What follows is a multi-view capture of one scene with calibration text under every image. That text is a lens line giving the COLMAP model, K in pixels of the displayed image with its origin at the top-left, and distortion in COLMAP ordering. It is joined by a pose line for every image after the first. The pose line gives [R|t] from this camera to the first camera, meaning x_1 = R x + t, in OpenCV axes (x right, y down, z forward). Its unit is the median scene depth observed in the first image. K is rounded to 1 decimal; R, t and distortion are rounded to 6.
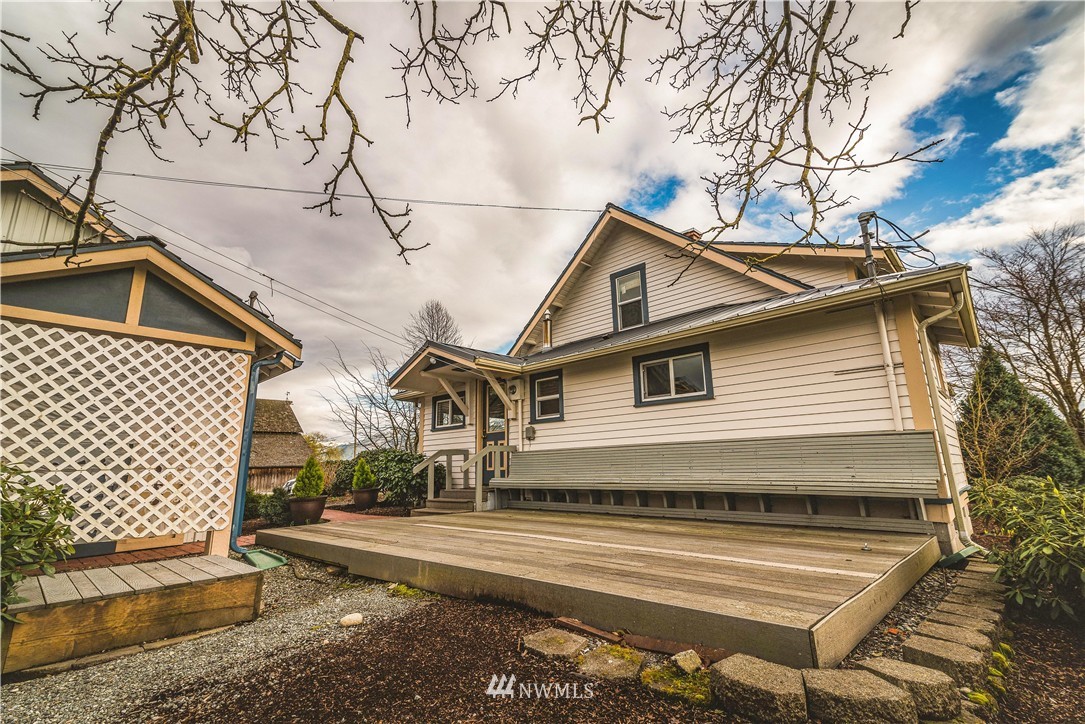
lens RADIAL K [[481.2, 0, 543.7], [0, 481.2, 365.4], [0, 0, 1]] dist [0.028676, 0.000037]
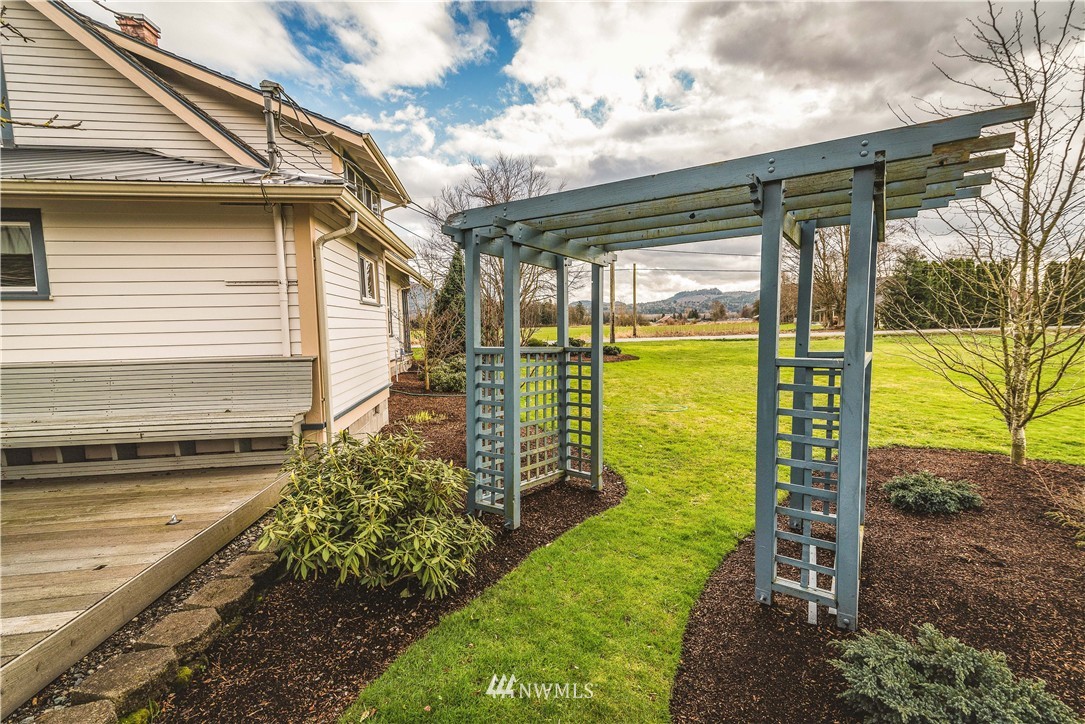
lens RADIAL K [[481.2, 0, 544.0], [0, 481.2, 363.4], [0, 0, 1]] dist [0.028676, 0.000037]
pose [[0.657843, -0.062654, 0.750545, 0.274637], [-0.148019, 0.966344, 0.210405, -0.086974], [-0.738467, -0.249509, 0.626428, 0.054744]]
